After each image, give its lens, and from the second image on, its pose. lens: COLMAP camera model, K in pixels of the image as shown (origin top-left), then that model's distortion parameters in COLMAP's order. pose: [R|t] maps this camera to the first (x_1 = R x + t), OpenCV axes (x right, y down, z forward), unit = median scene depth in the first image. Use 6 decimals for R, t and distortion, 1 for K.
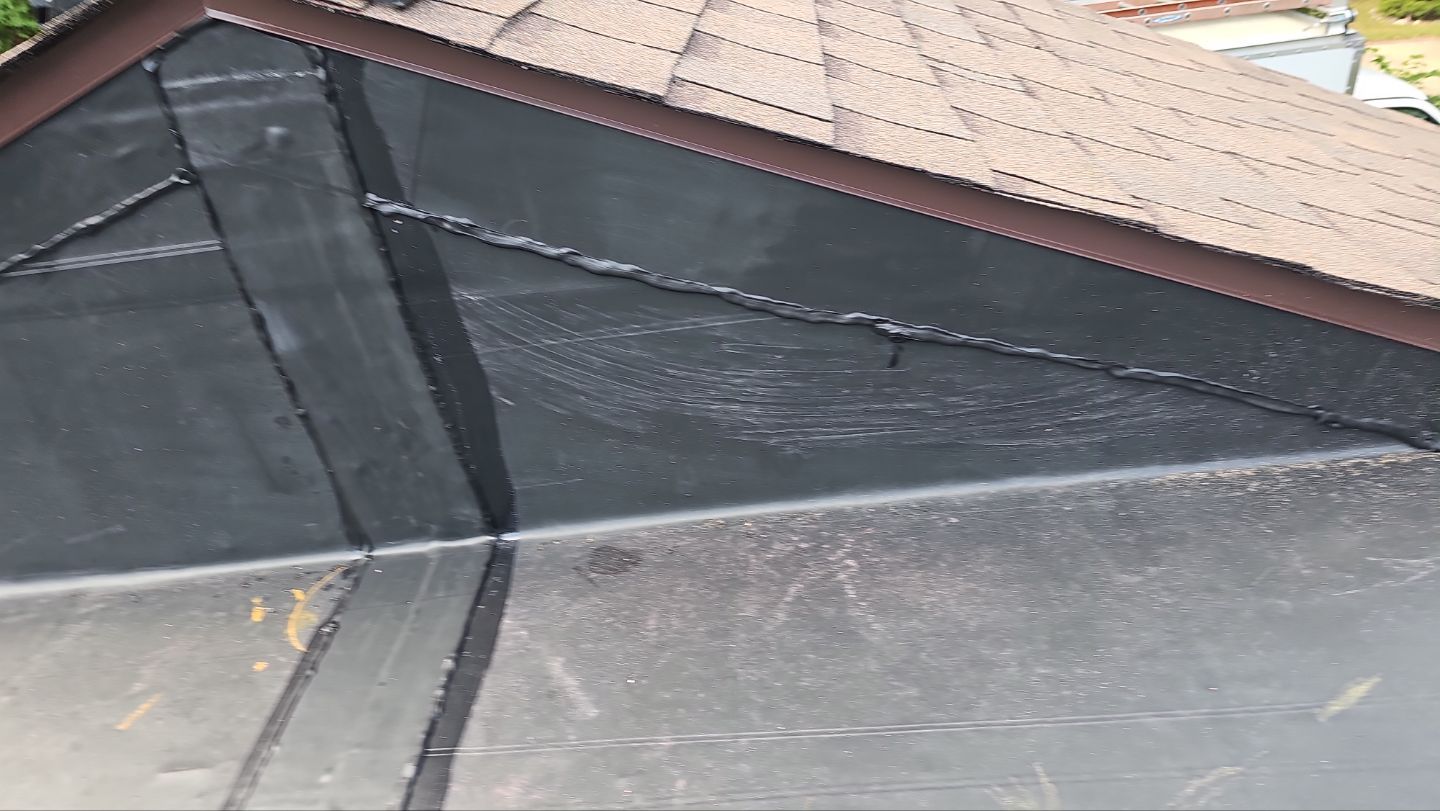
lens RADIAL K [[959.1, 0, 694.1], [0, 959.1, 394.2], [0, 0, 1]] dist [0.070393, -0.069515]
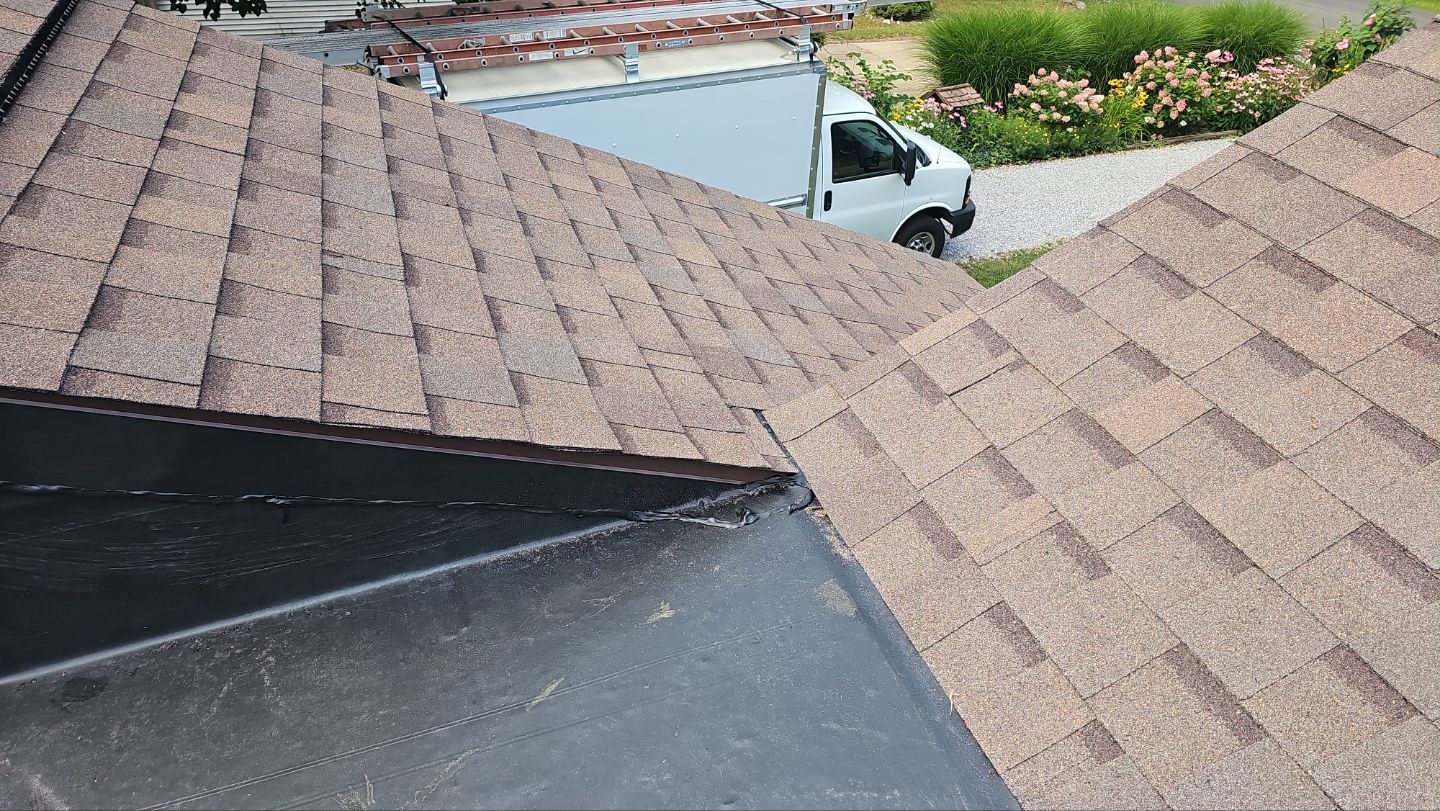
lens RADIAL K [[959.1, 0, 696.9], [0, 959.1, 416.2], [0, 0, 1]] dist [0.070393, -0.069515]
pose [[0.920272, -0.107324, 0.376272, 0.243550], [0.084646, 0.993482, 0.076347, -0.247368], [-0.382013, -0.038410, 0.923358, -0.588144]]
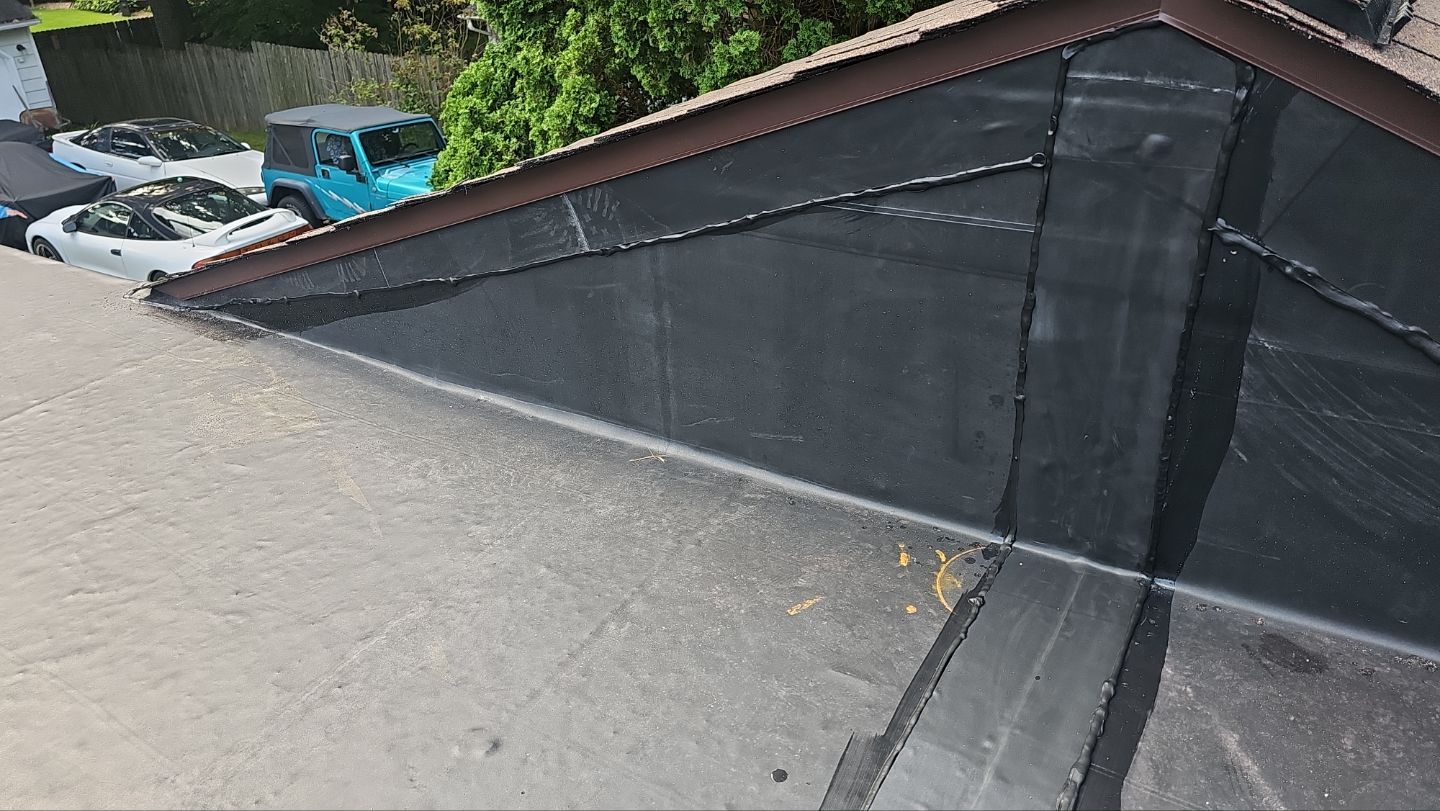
lens RADIAL K [[959.1, 0, 730.7], [0, 959.1, 418.0], [0, 0, 1]] dist [0.070393, -0.069515]
pose [[0.878754, 0.327119, -0.347541, -0.330481], [-0.316867, 0.944405, 0.087714, 0.049746], [0.356913, 0.033045, 0.933553, -0.083543]]
